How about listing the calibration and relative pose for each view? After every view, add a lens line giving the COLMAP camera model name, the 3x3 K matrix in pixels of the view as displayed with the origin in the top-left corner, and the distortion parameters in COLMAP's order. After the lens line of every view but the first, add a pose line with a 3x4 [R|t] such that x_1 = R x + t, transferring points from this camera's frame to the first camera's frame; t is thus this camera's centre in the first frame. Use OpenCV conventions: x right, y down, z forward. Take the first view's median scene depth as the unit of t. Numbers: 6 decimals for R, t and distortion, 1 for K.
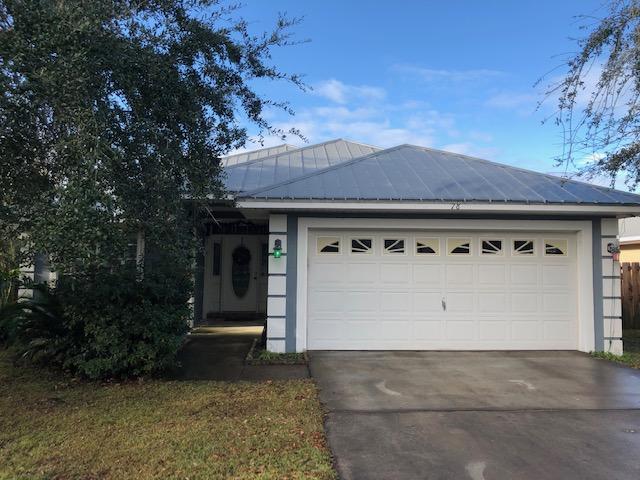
lens RADIAL K [[532.6, 0, 320.8], [0, 532.6, 233.8], [0, 0, 1]] dist [0.052136, -0.003038]
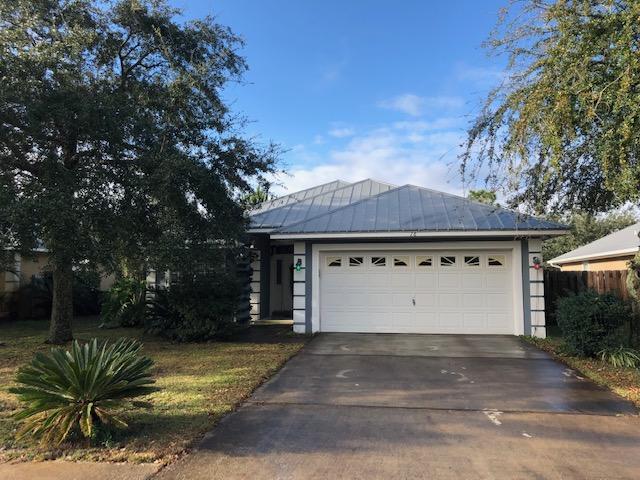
lens RADIAL K [[564.8, 0, 320.0], [0, 564.8, 240.0], [0, 0, 1]] dist [0.104195, -0.001237]
pose [[0.977932, -0.023690, -0.207574, 0.304848], [0.024666, 0.999693, 0.002117, -0.043284], [0.207461, -0.007190, 0.978217, -0.549465]]
